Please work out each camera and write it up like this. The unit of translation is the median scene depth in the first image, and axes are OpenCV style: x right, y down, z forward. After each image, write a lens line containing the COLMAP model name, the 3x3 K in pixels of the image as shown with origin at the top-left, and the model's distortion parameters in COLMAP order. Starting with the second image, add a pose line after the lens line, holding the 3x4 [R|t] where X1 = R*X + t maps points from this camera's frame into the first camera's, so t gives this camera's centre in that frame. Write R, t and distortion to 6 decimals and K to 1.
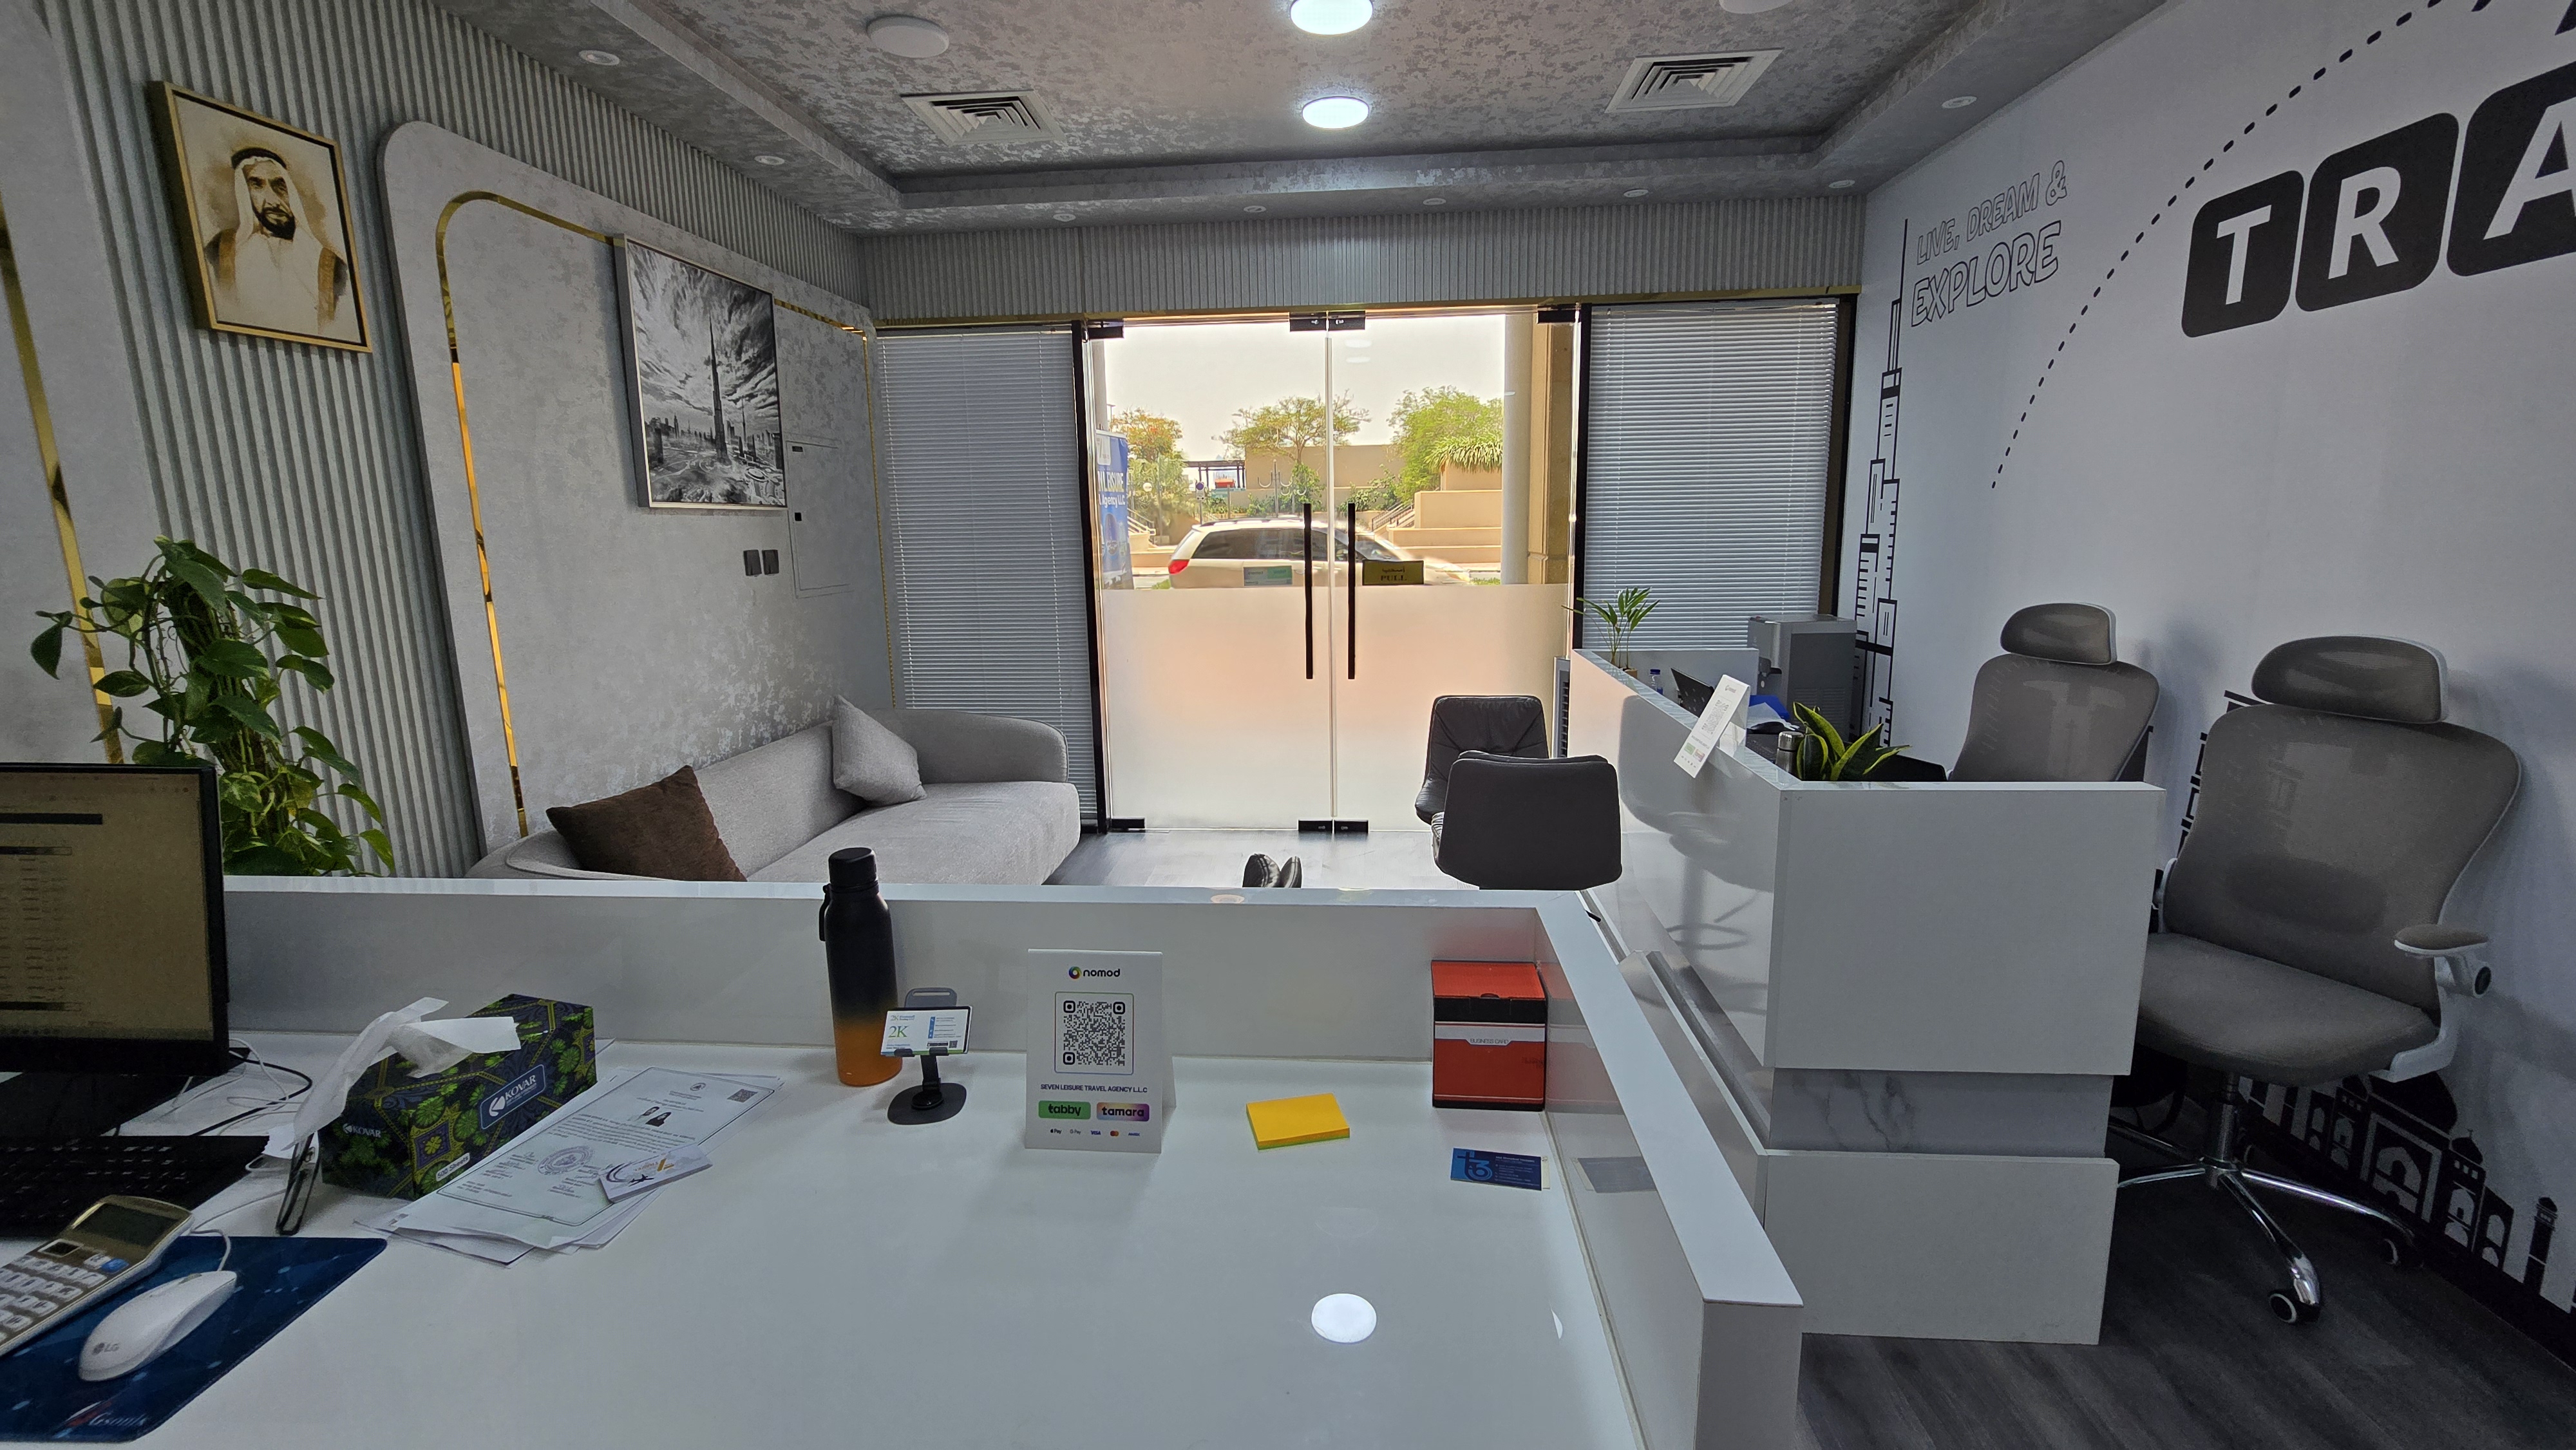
lens RADIAL K [[1056.6, 0, 1281.5], [0, 1056.6, 705.9], [0, 0, 1]] dist [-0.003593, 0.000684]
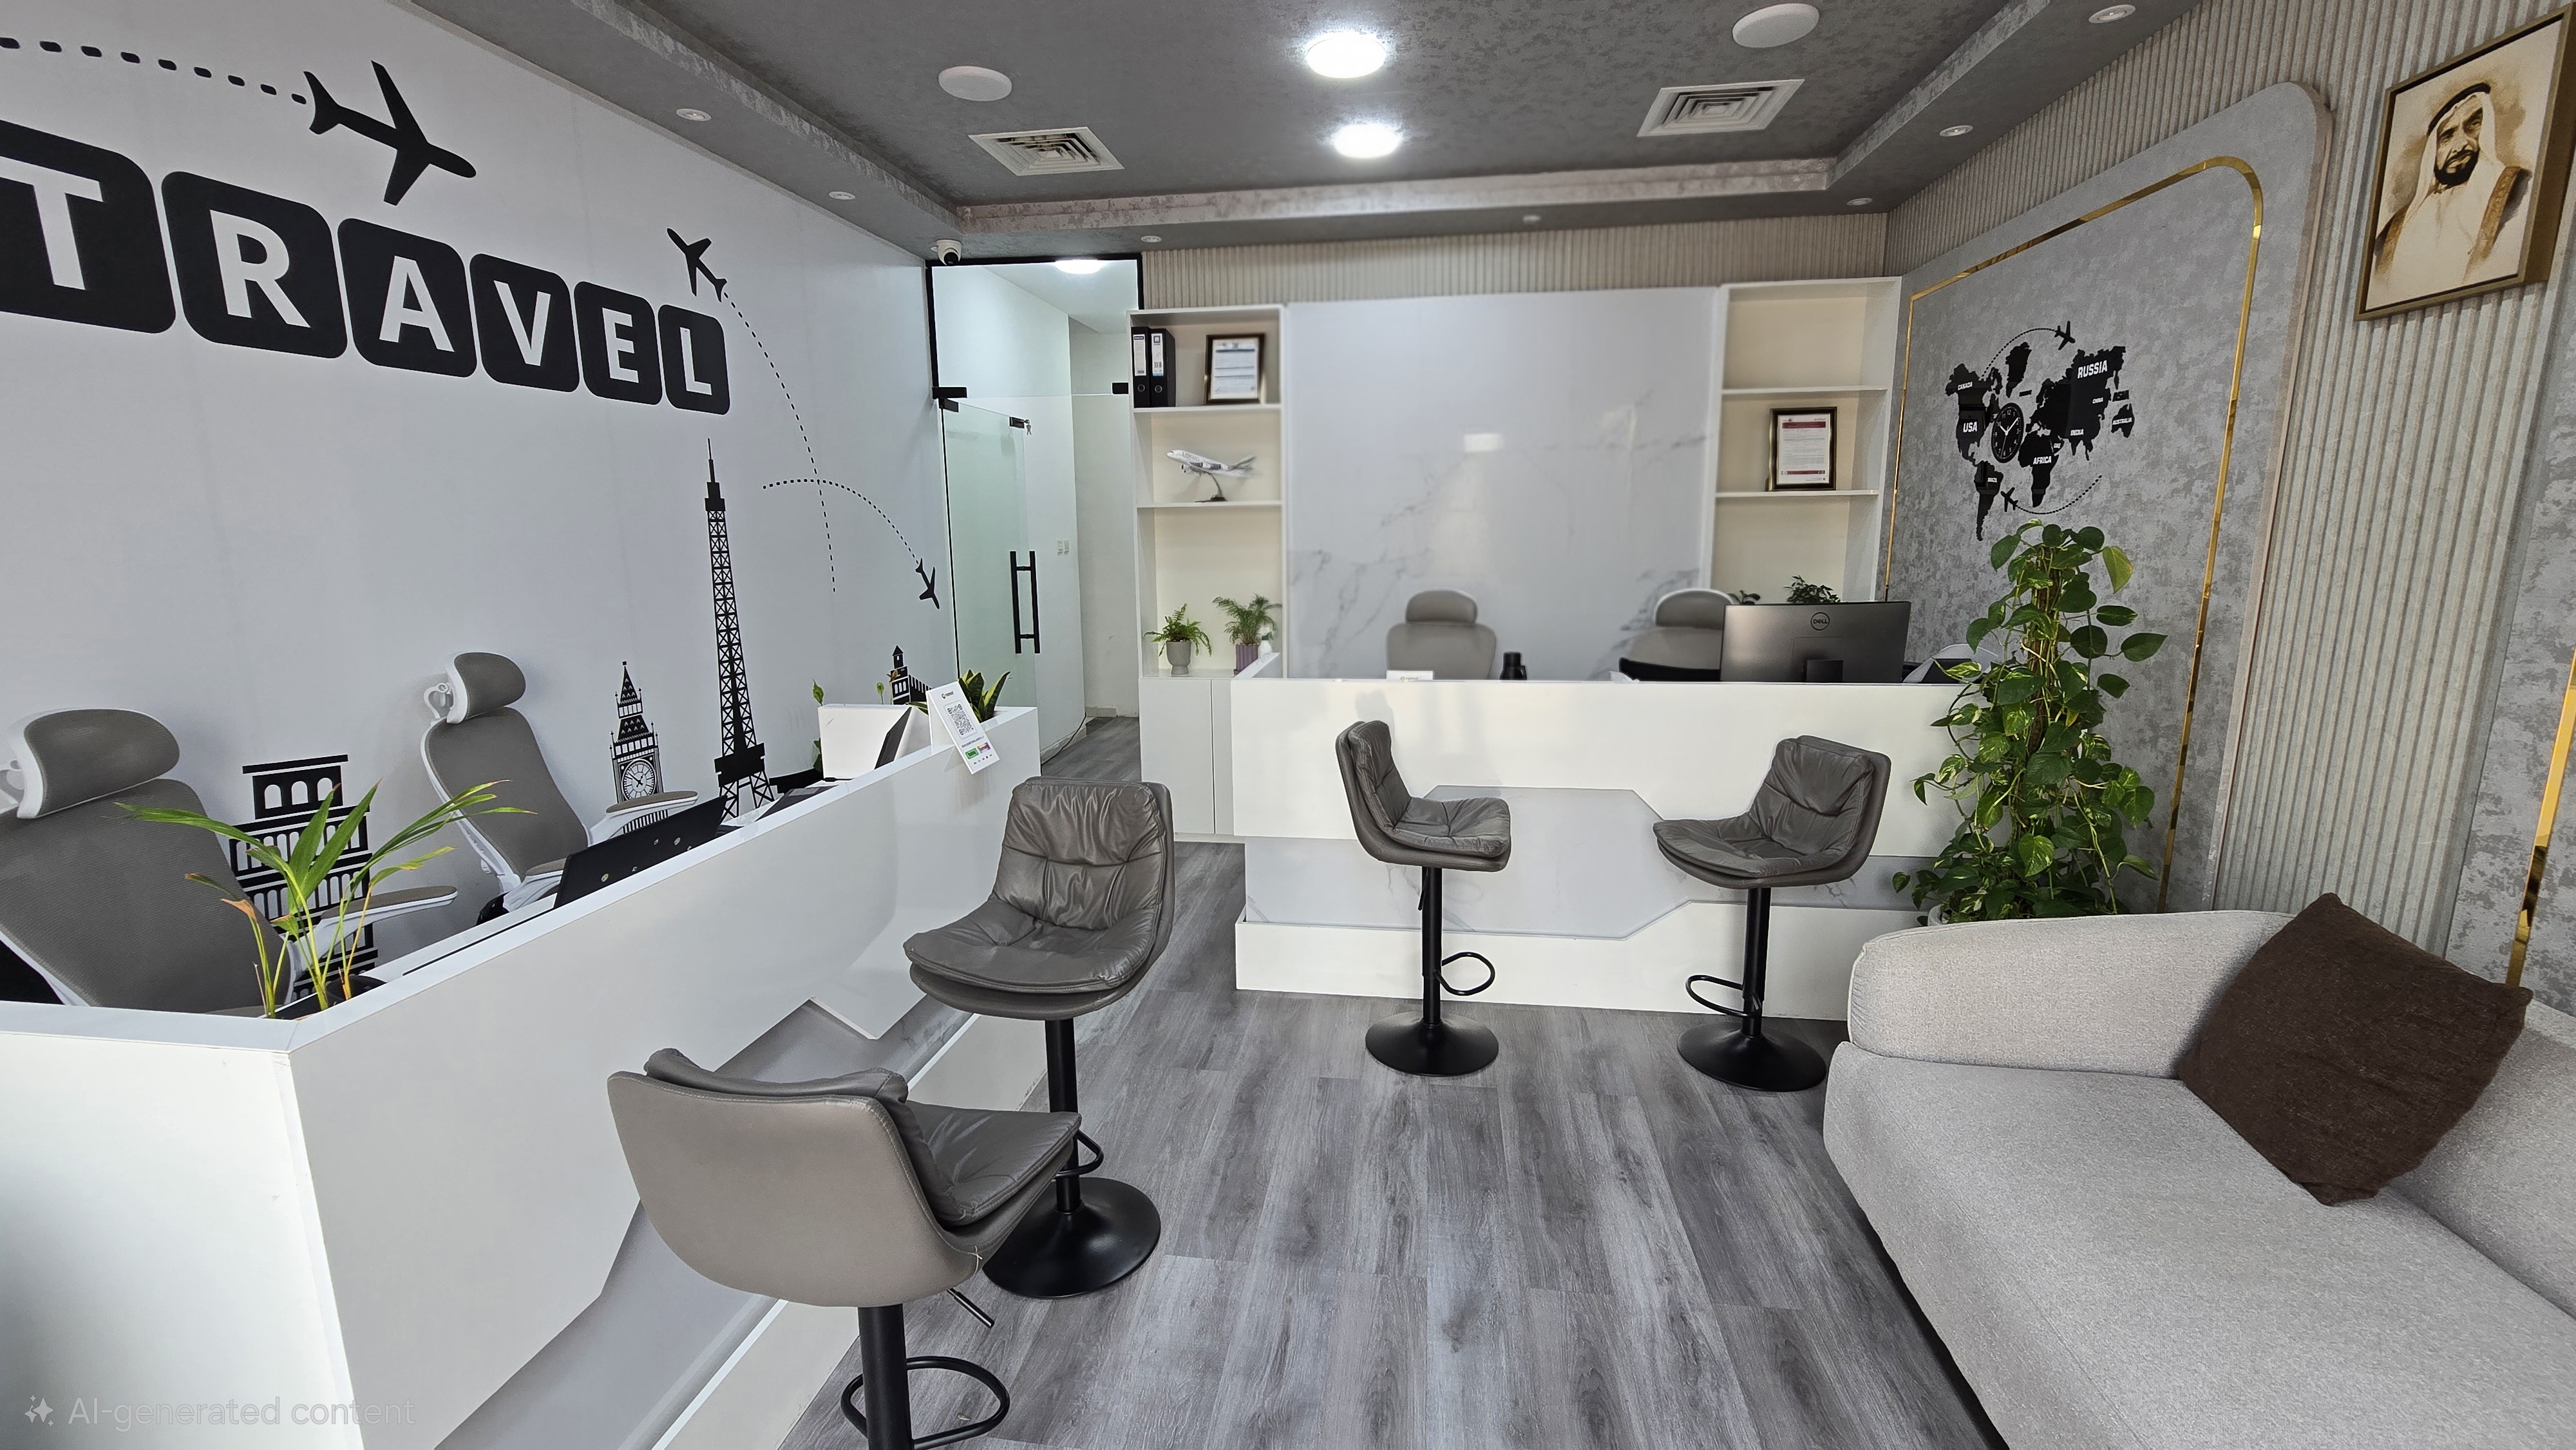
lens RADIAL K [[1056.6, 0, 1281.5], [0, 1056.6, 705.9], [0, 0, 1]] dist [-0.003593, 0.000684]
pose [[-0.997483, 0.019235, 0.068249, -0.005671], [0.041371, 0.939574, 0.339836, -0.264394], [-0.057588, 0.341804, -0.938005, 1.446472]]
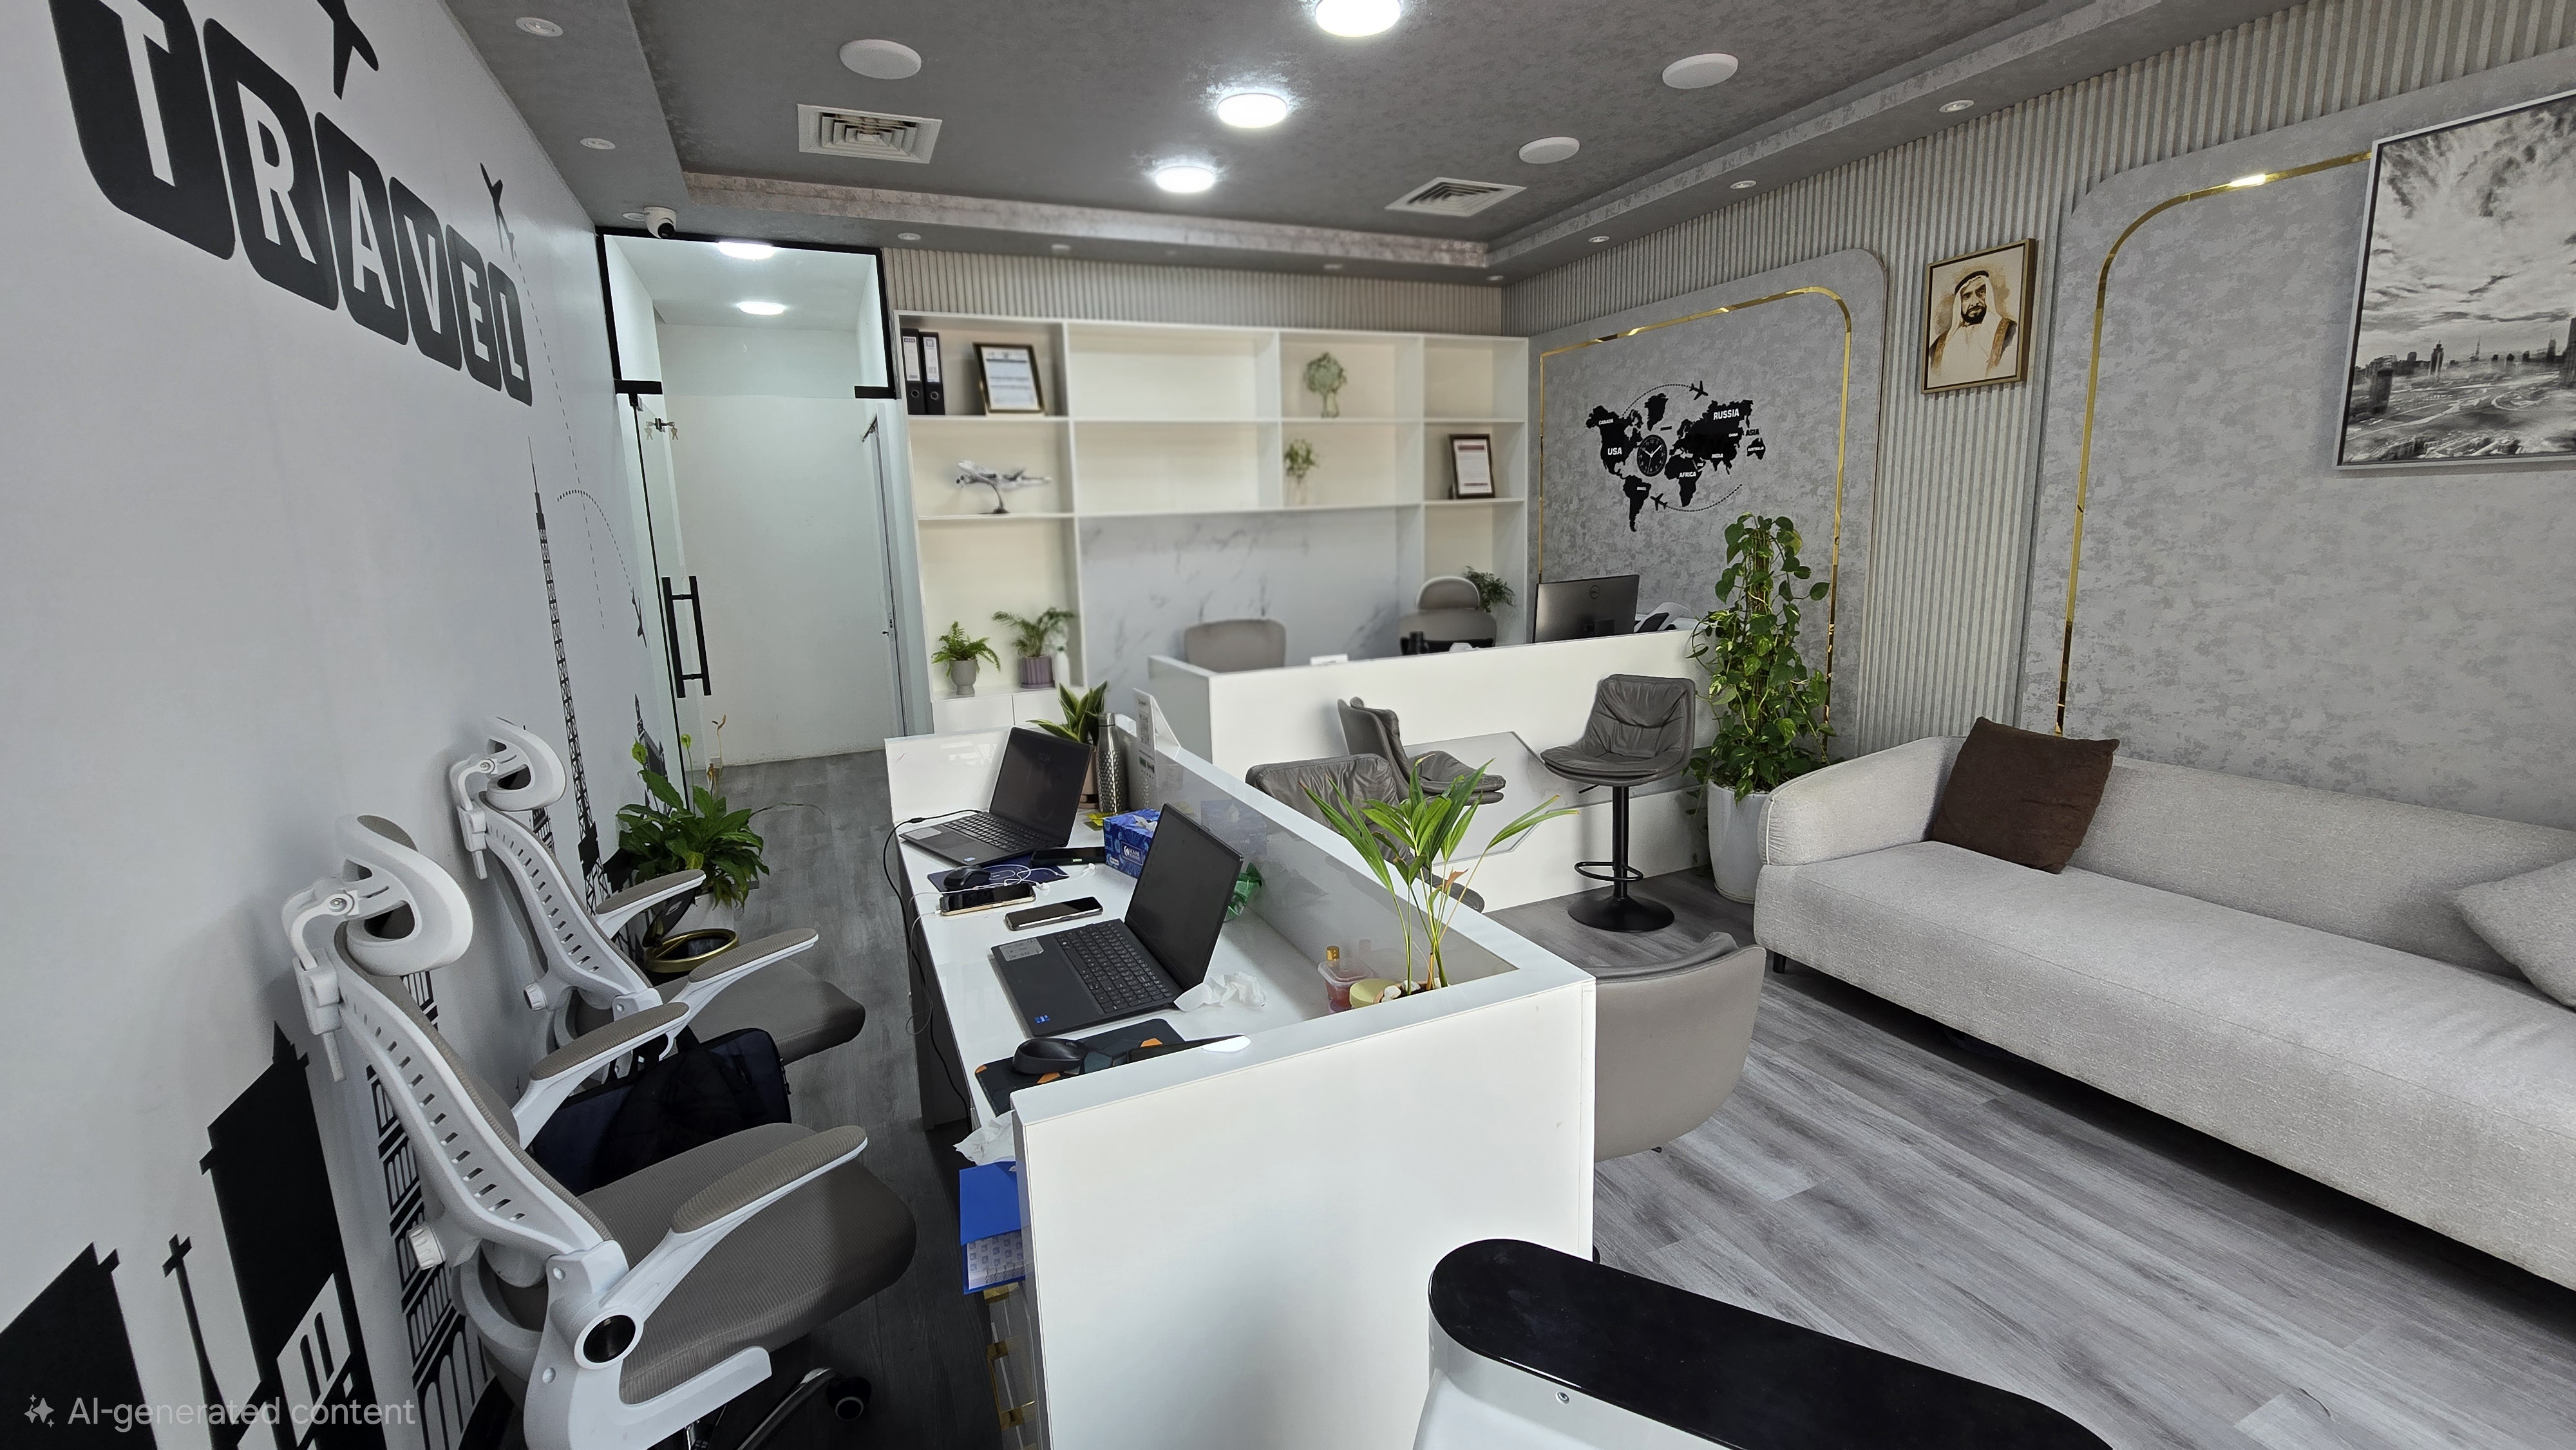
lens RADIAL K [[1051.2, 0, 1285.2], [0, 1051.2, 705.8], [0, 0, 1]] dist [-0.010760, -0.000267]
pose [[-0.876261, 0.129408, -0.464133, 0.576247], [-0.033721, 0.944427, 0.326986, -0.267762], [0.480654, 0.302176, -0.823202, 1.412475]]
